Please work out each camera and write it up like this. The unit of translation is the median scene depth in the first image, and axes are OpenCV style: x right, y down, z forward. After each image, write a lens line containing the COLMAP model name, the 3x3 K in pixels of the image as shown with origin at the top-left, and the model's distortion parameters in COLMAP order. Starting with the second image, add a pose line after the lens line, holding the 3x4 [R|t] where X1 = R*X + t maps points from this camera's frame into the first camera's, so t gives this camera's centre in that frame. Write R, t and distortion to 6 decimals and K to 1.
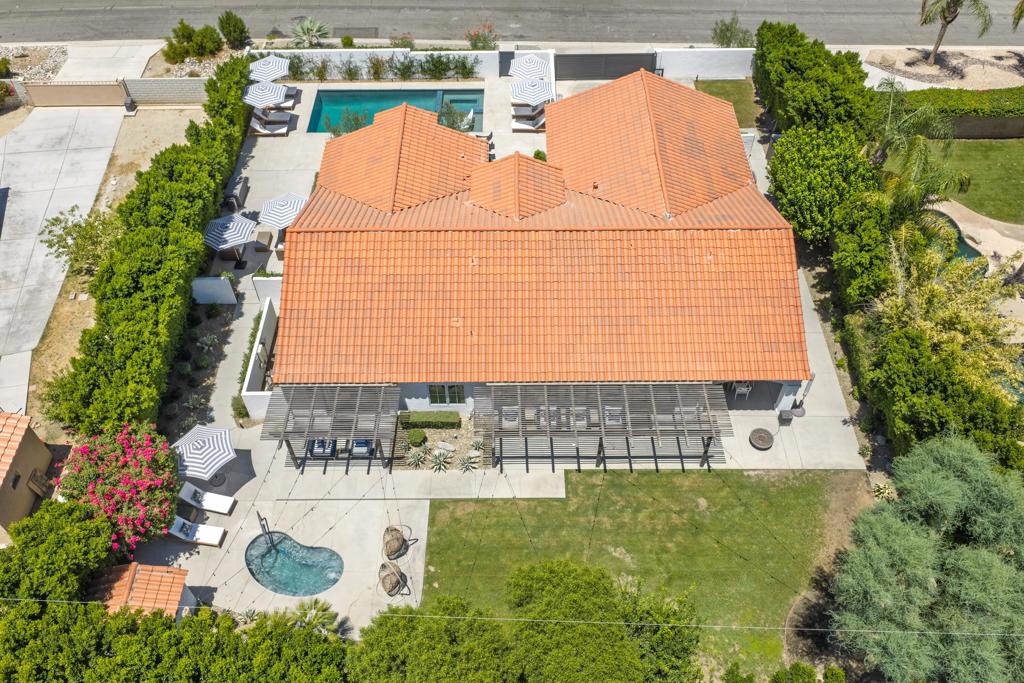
lens RADIAL K [[851.4, 0, 508.4], [0, 851.4, 344.2], [0, 0, 1]] dist [0.010616, -0.009452]
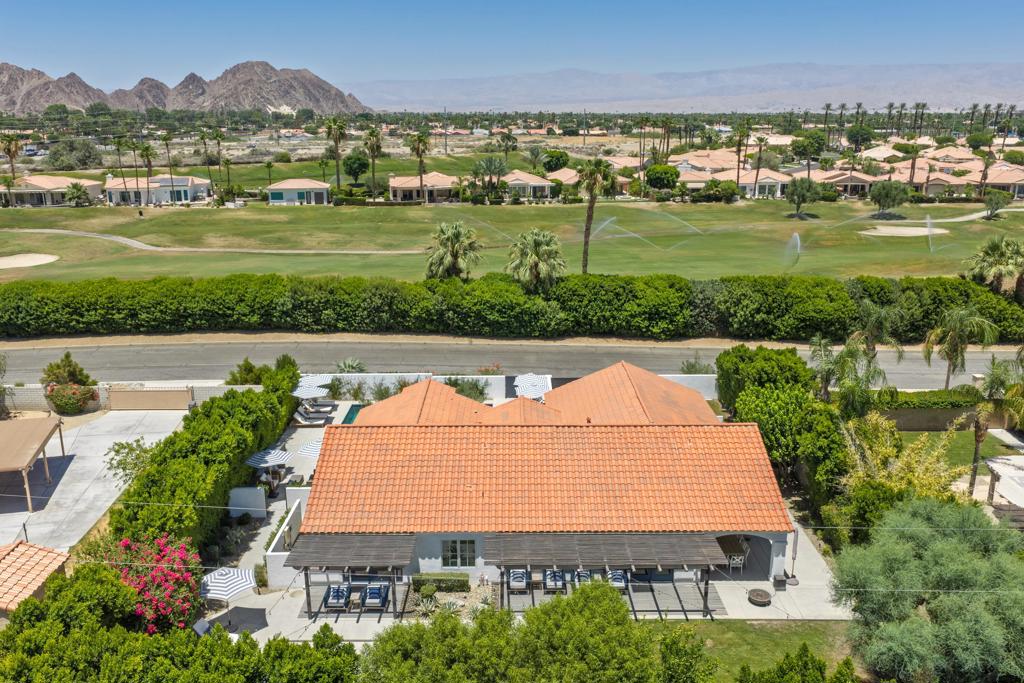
lens RADIAL K [[851.4, 0, 508.4], [0, 851.4, 344.2], [0, 0, 1]] dist [0.010616, -0.009452]
pose [[0.999980, 0.006243, 0.000894, -0.012146], [-0.004625, 0.822314, -0.569015, 0.445841], [-0.004288, 0.568999, 0.822327, -0.029311]]
